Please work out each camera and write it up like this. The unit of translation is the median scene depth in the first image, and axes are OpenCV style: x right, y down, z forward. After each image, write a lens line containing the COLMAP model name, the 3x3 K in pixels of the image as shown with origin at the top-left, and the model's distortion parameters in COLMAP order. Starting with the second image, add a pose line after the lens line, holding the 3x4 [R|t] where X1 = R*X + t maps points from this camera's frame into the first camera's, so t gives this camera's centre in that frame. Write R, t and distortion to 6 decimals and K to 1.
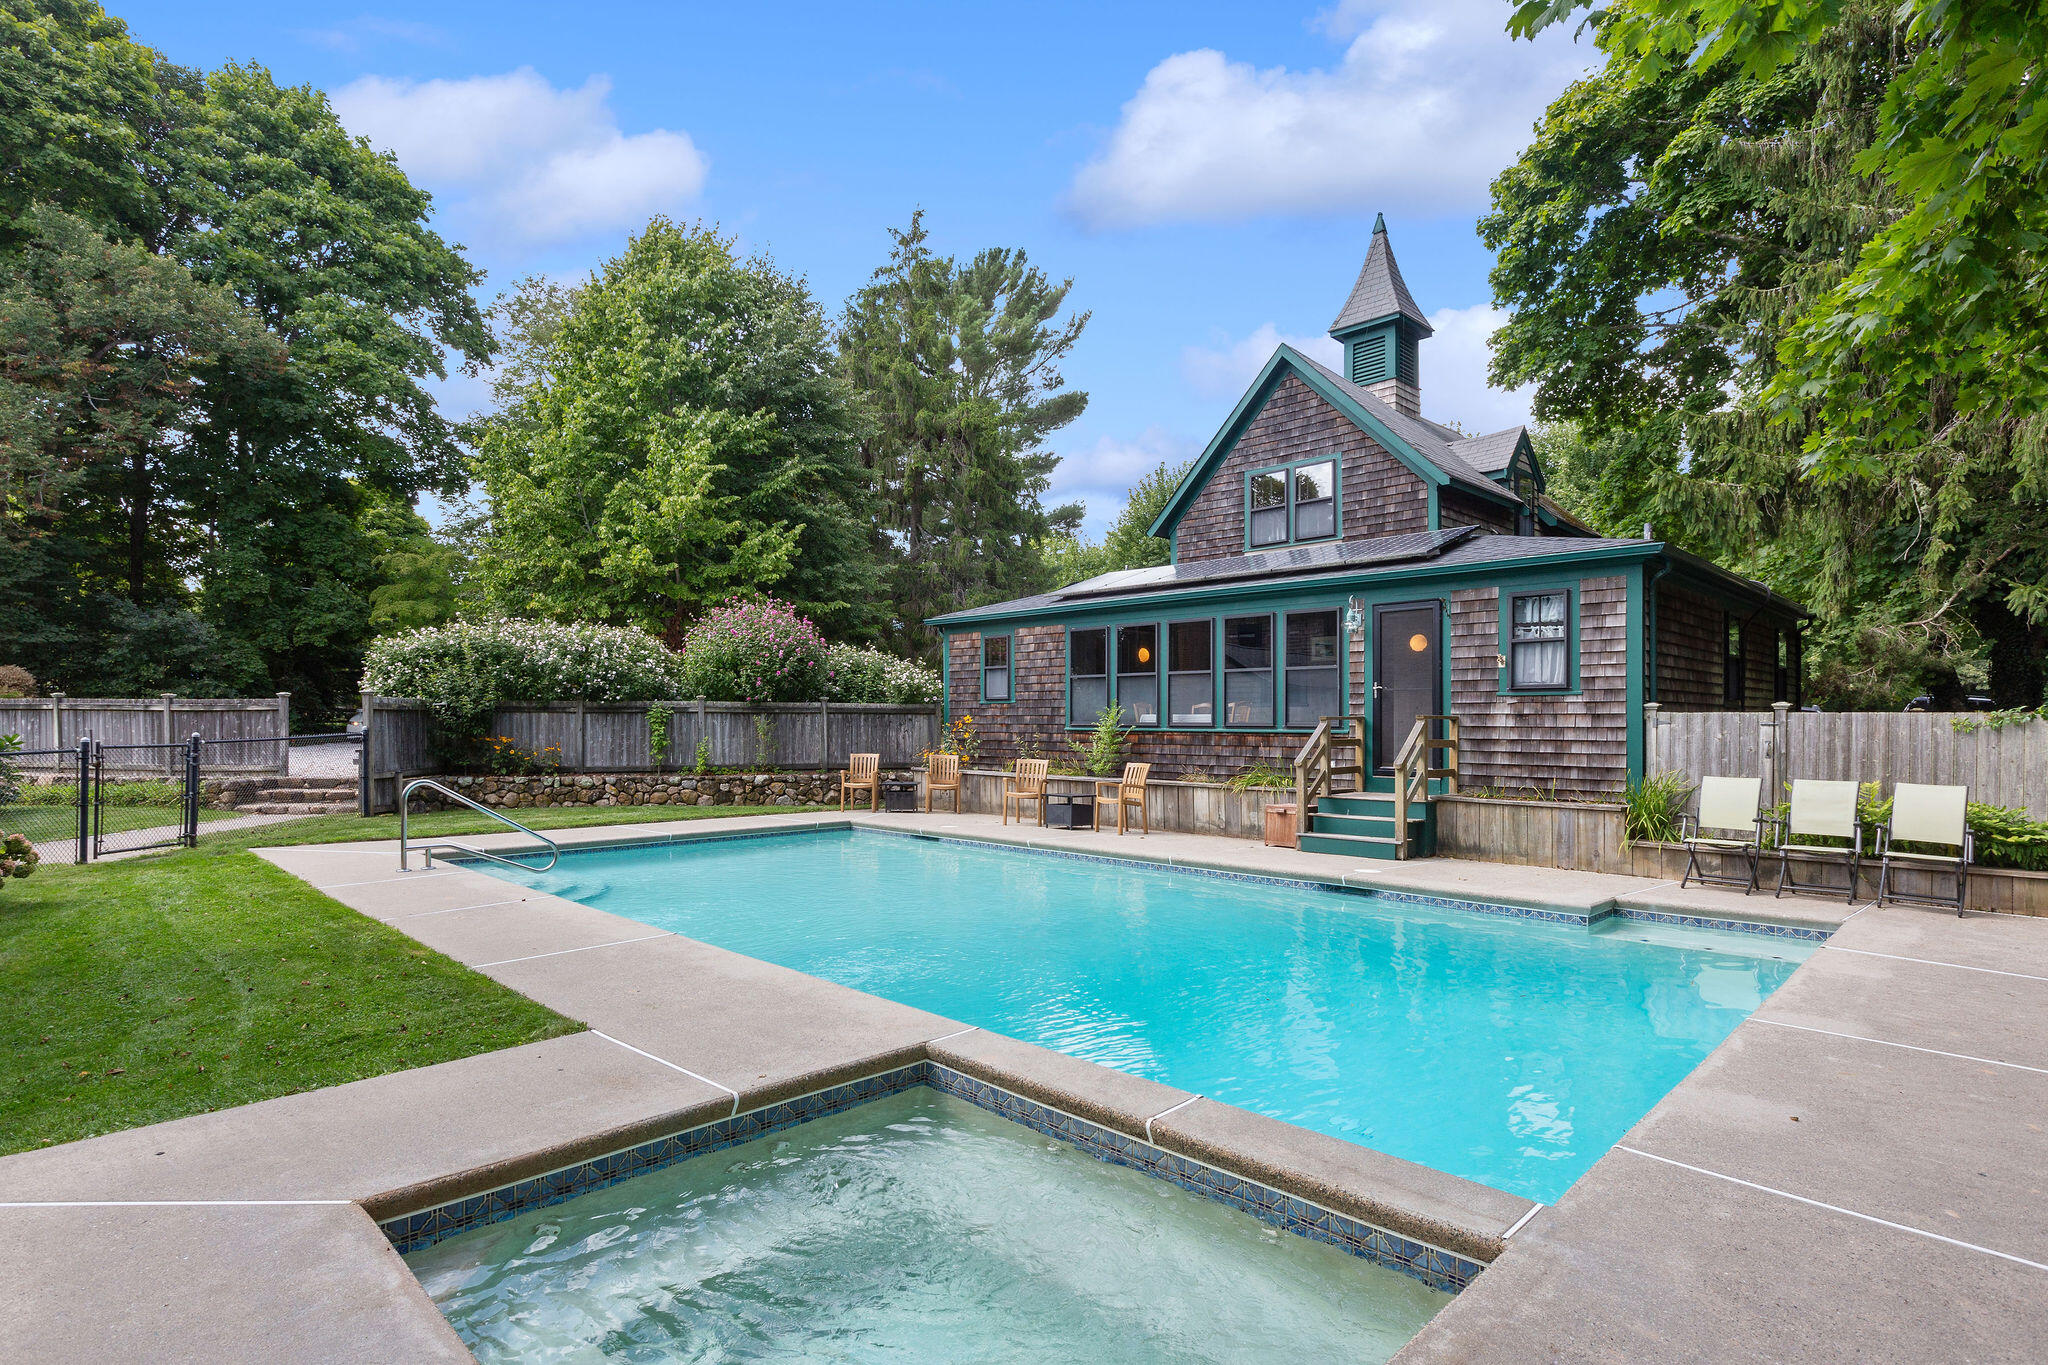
lens RADIAL K [[1038.5, 0, 1025.3], [0, 1038.5, 701.0], [0, 0, 1]] dist [0.000108, 0.000060]
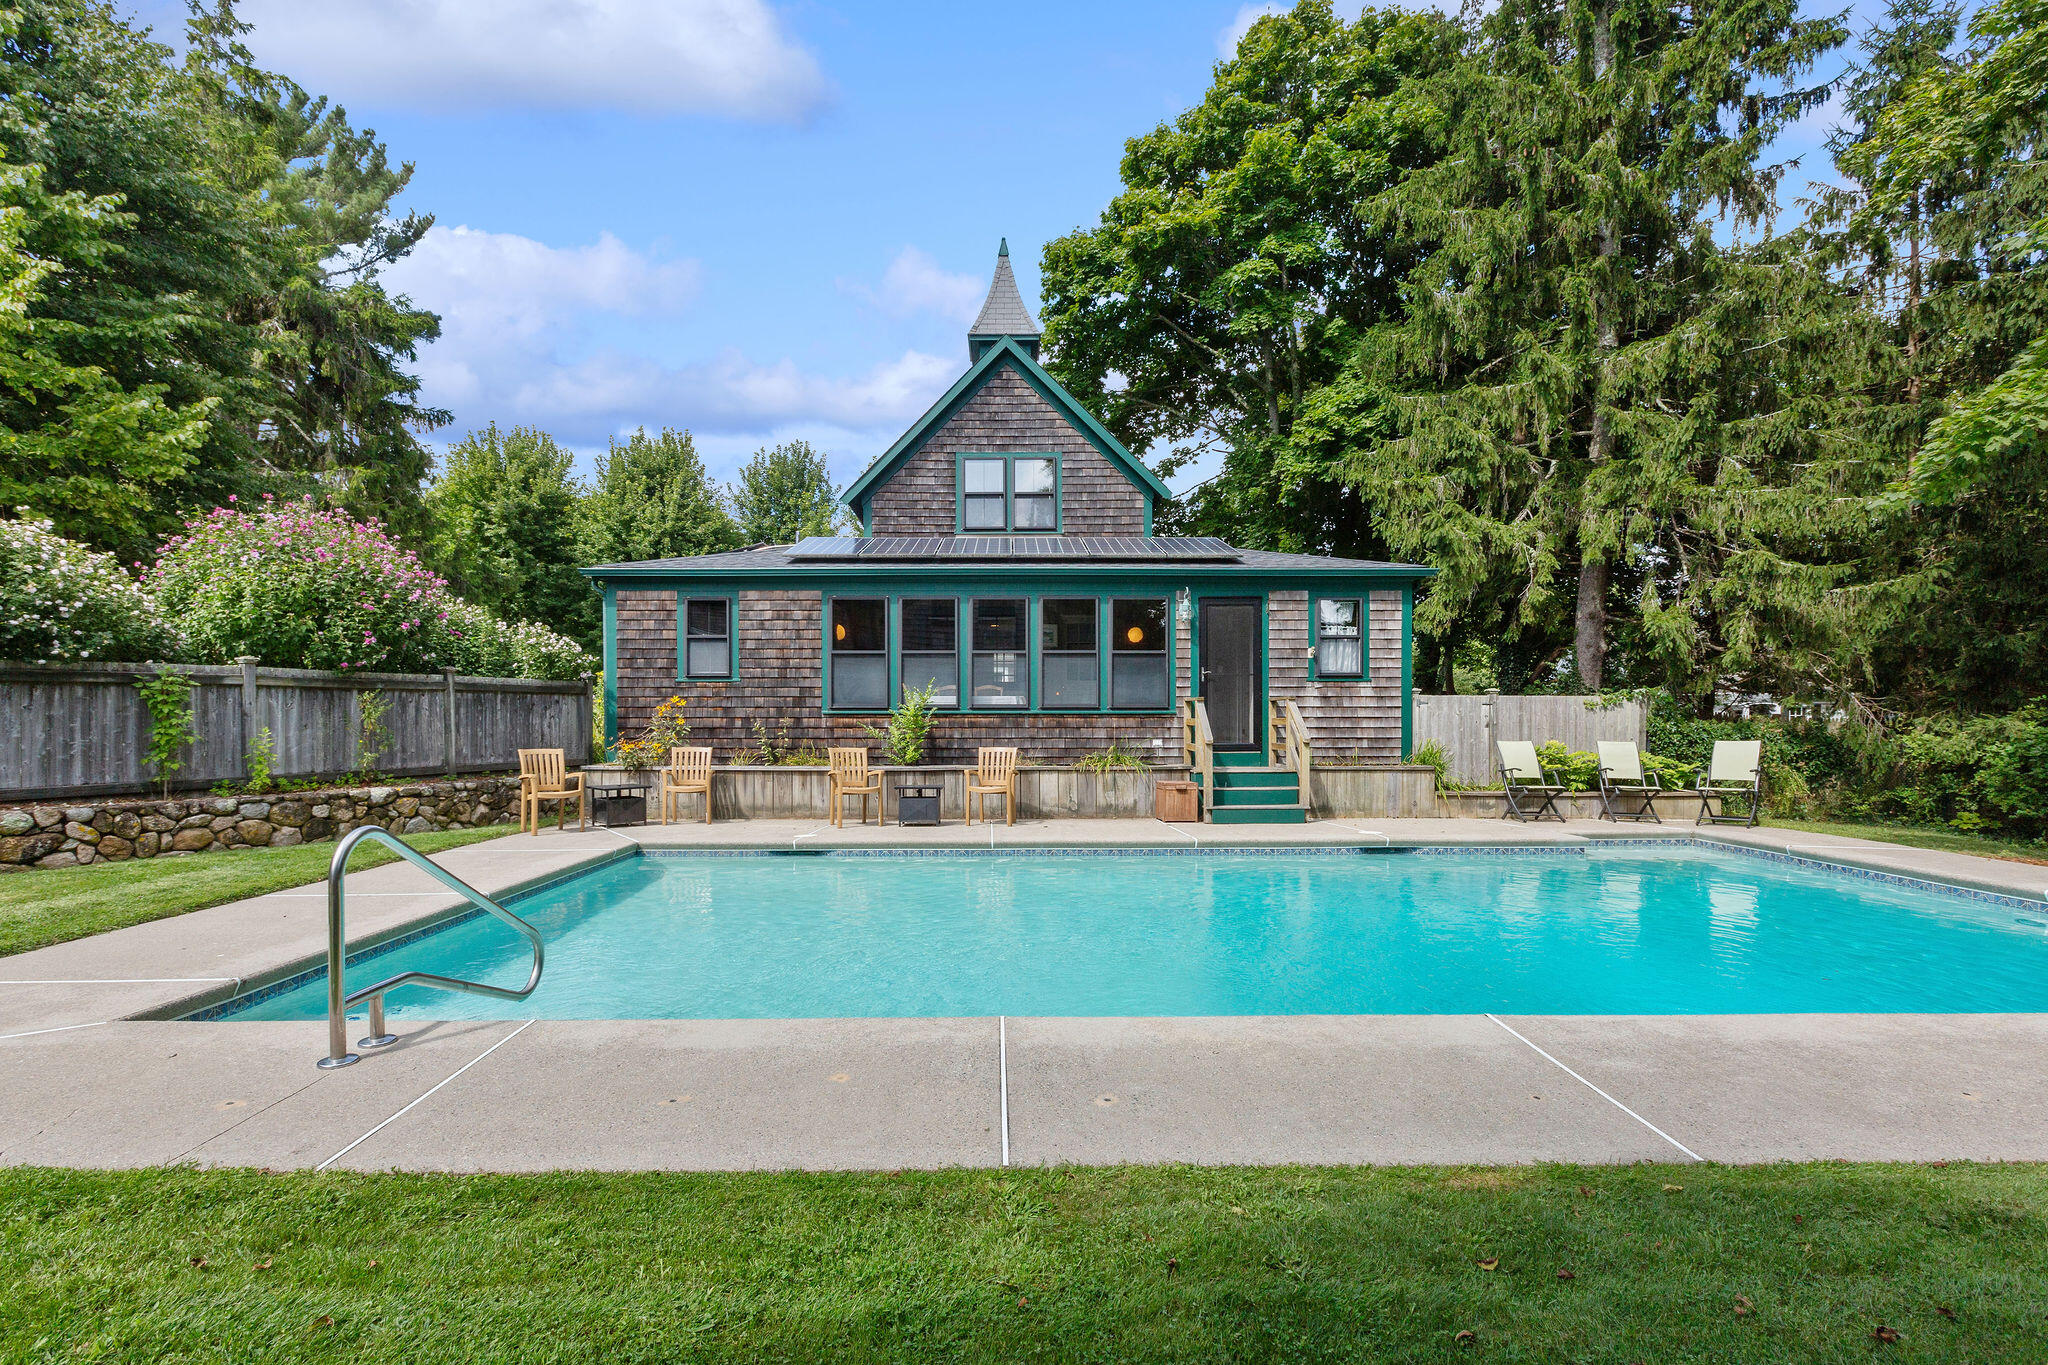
lens RADIAL K [[945.4, 0, 1015.2], [0, 945.4, 702.7], [0, 0, 1]] dist [0.008276, -0.001709]
pose [[0.702845, 0.003969, 0.711332, -0.399537], [-0.011702, 0.999914, 0.005983, 0.012347], [-0.711246, -0.012530, 0.702831, 0.329813]]
